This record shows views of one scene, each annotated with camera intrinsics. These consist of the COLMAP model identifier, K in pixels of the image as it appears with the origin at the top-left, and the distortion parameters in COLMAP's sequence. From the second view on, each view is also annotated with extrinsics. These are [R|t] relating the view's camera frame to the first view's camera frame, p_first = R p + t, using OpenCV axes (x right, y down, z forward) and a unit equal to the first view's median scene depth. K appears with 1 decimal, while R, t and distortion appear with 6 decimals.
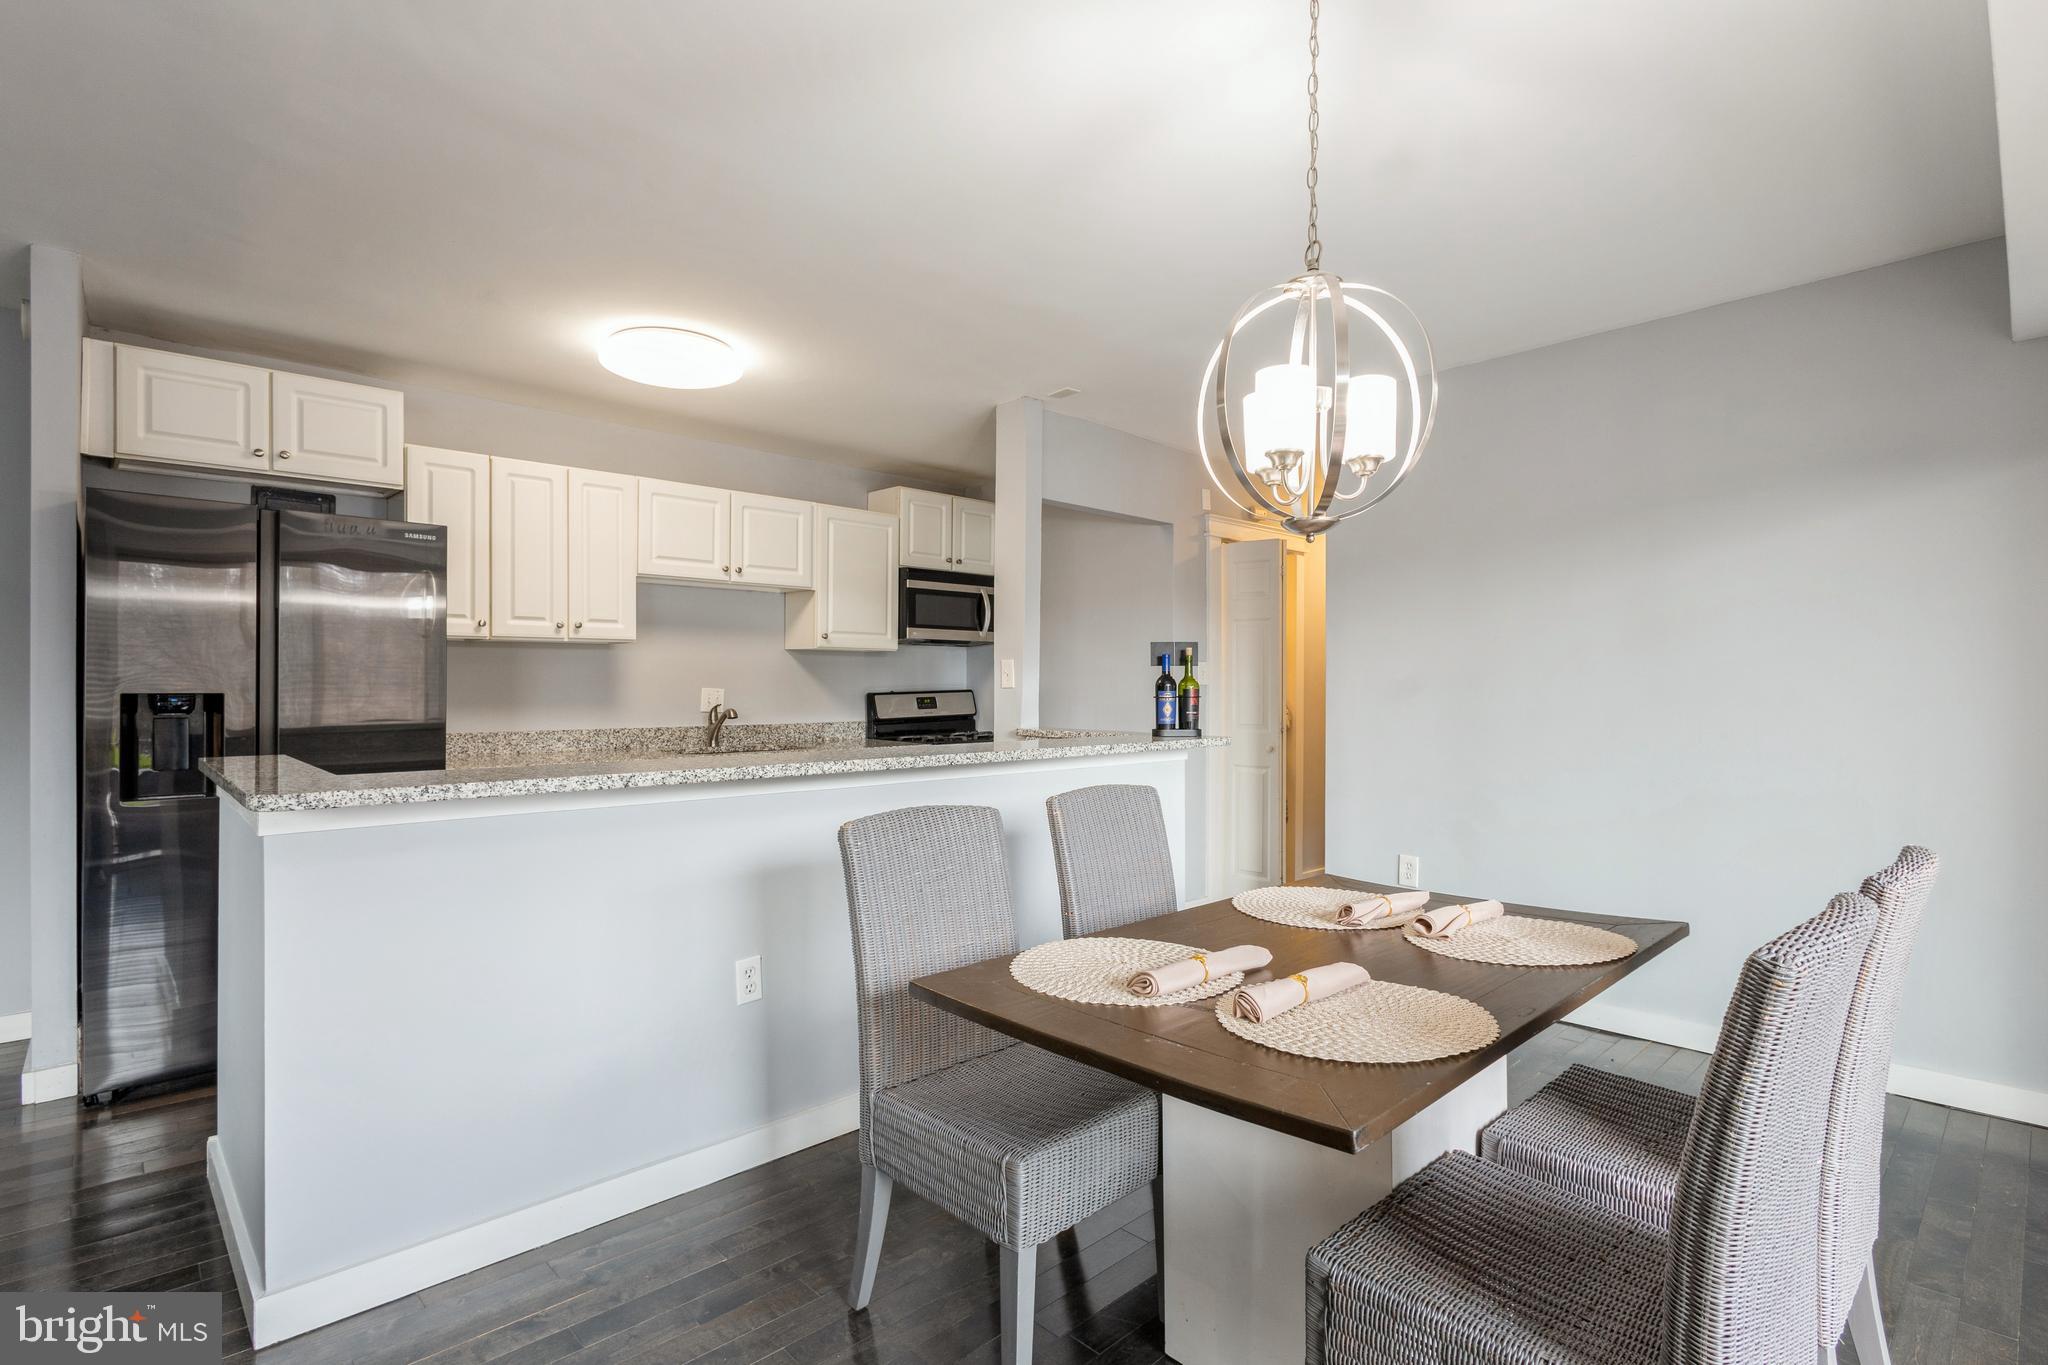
lens RADIAL K [[954.7, 0, 1018.0], [0, 954.7, 685.9], [0, 0, 1]] dist [0.012441, -0.005092]
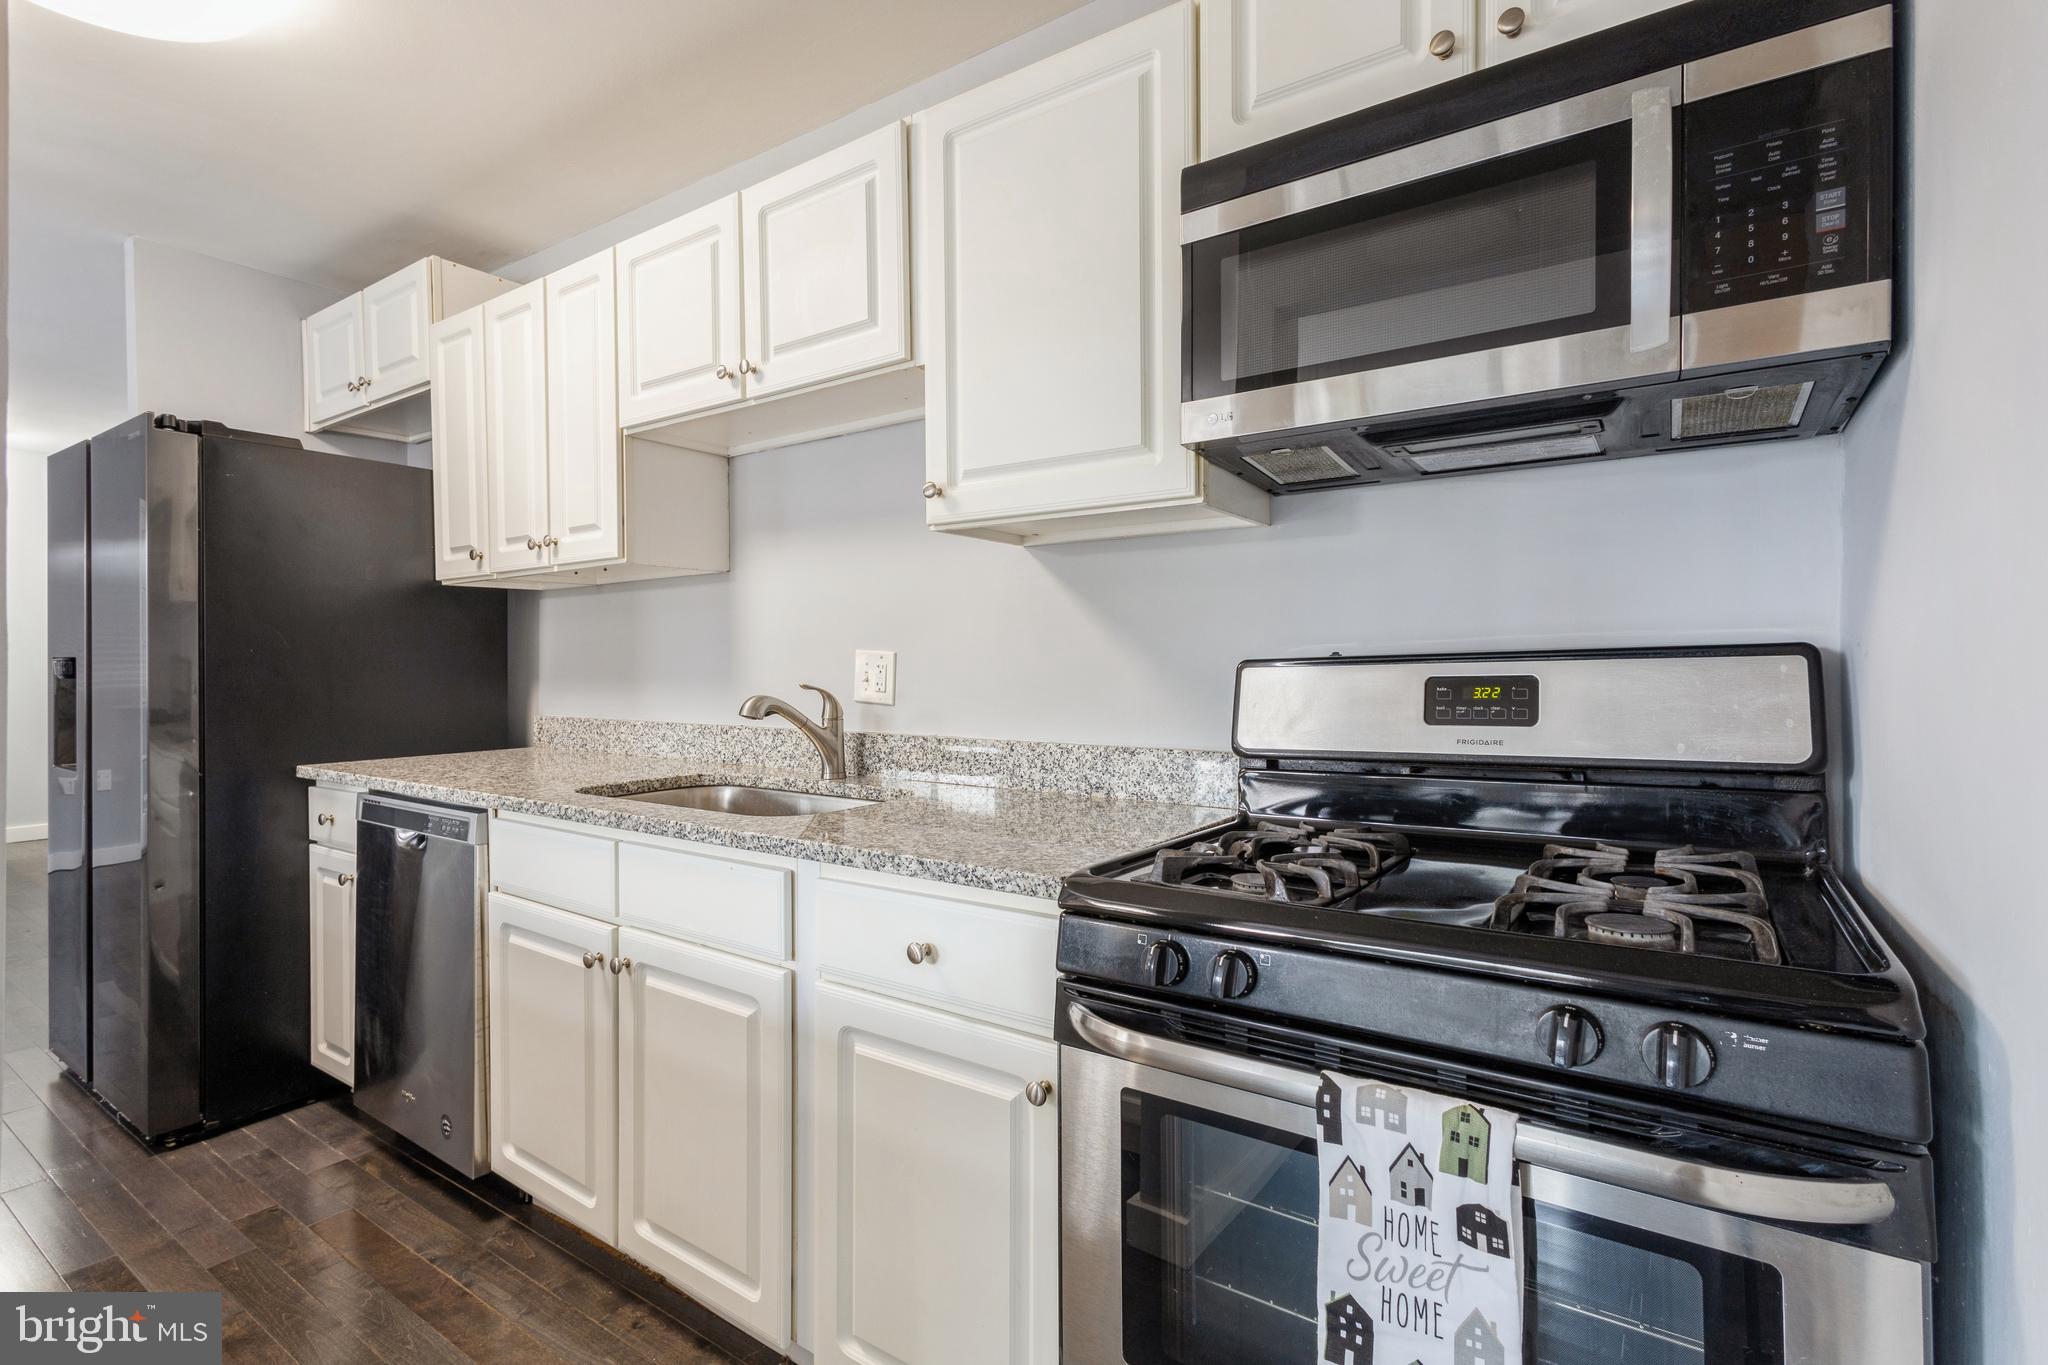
lens RADIAL K [[954.7, 0, 1057.4], [0, 954.7, 661.2], [0, 0, 1]] dist [0.012441, -0.005092]
pose [[0.206059, -0.008971, -0.978499, 0.128471], [-0.001129, 0.999955, -0.009405, 0.010948], [0.978539, 0.003043, 0.206039, 0.910118]]
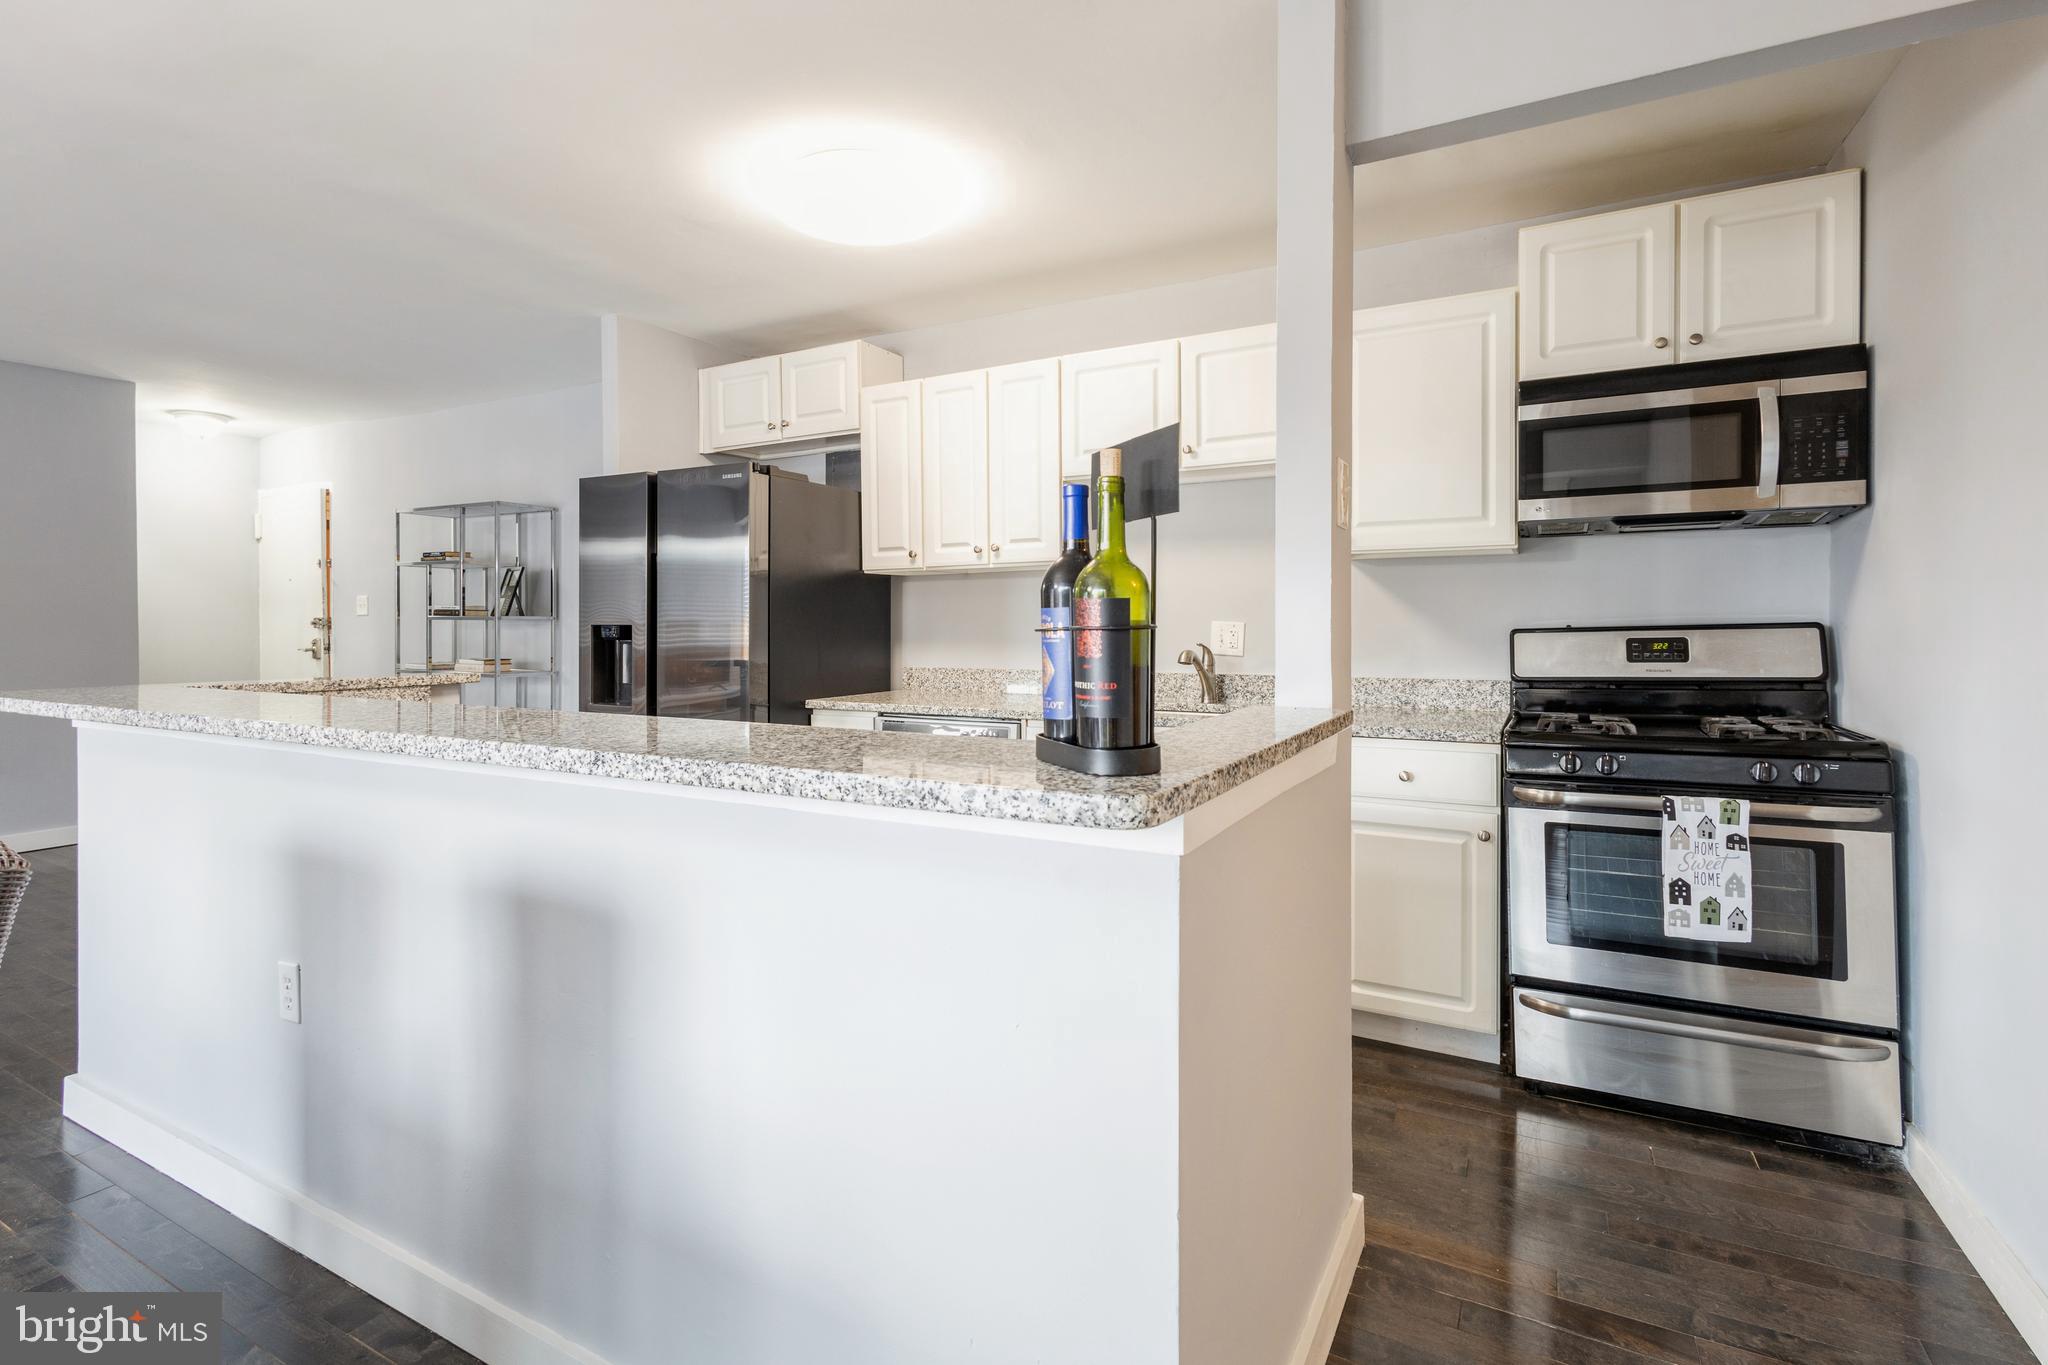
lens RADIAL K [[954.7, 0, 1065.9], [0, 954.7, 622.9], [0, 0, 1]] dist [0.012441, -0.005092]
pose [[0.310567, -0.011386, -0.950483, 0.293542], [-0.002542, 0.999915, -0.012809, 0.011755], [0.950548, 0.006395, 0.310512, 0.608509]]
